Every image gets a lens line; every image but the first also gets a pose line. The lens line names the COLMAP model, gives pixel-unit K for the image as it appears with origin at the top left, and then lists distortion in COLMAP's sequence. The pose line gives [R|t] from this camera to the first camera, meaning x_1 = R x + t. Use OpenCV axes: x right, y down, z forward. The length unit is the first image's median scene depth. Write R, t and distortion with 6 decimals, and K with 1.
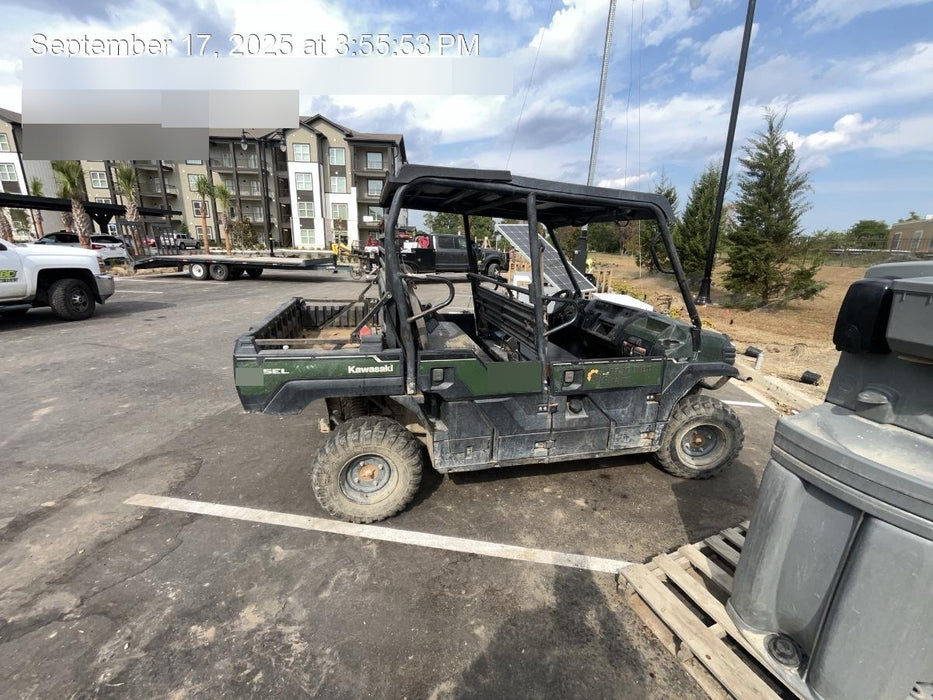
lens RADIAL K [[382.4, 0, 466.5], [0, 382.4, 350.0], [0, 0, 1]] dist [0.000134, -0.000093]
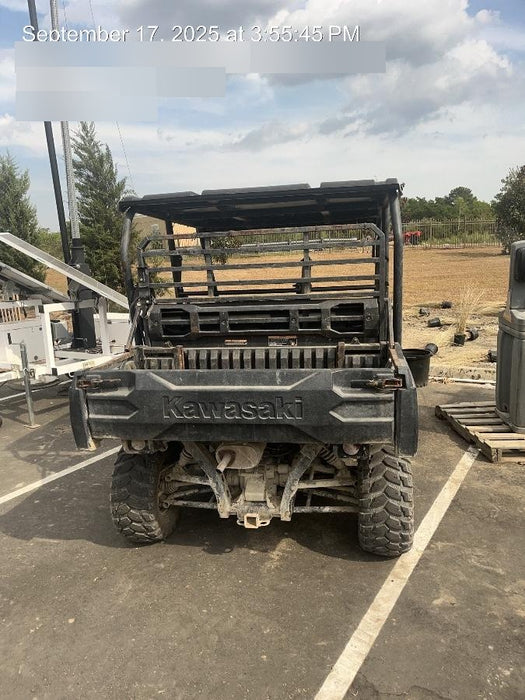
lens RADIAL K [[527.8, 0, 262.5], [0, 527.8, 350.0], [0, 0, 1]] dist [0.046556, -0.001457]
pose [[0.396080, -0.221869, 0.891008, -1.474544], [0.302498, 0.947728, 0.101524, -0.238402], [-0.866958, 0.229316, 0.442491, 0.624361]]
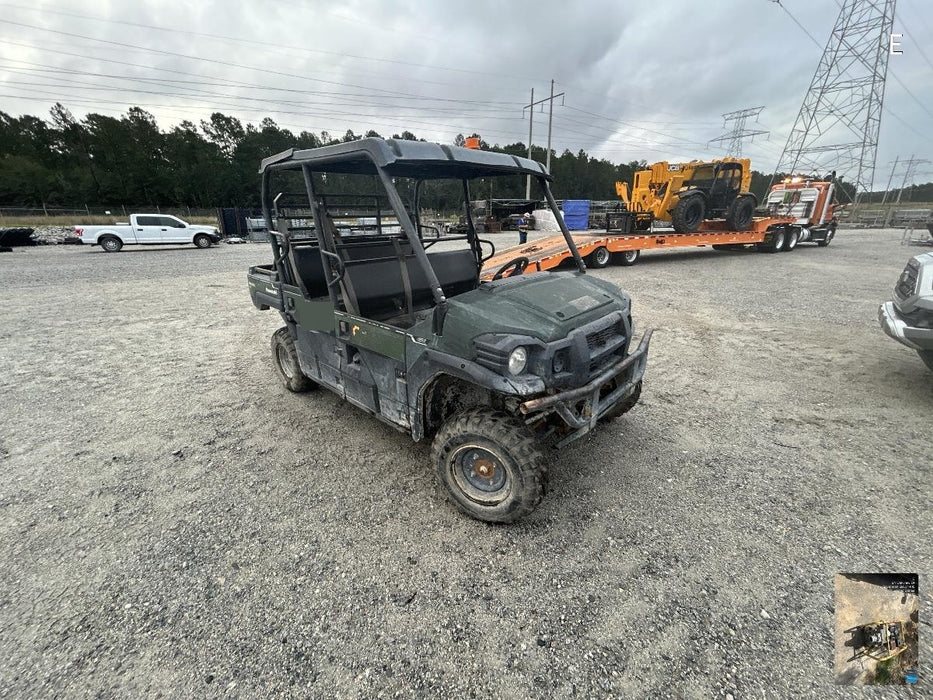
lens RADIAL K [[382.4, 0, 466.5], [0, 382.4, 350.0], [0, 0, 1]] dist [0.000134, -0.000093]
pose [[0.529589, 0.236489, -0.814622, 1.441558], [-0.189245, 0.969086, 0.158301, -0.113124], [0.826875, 0.070329, 0.557972, 0.712356]]
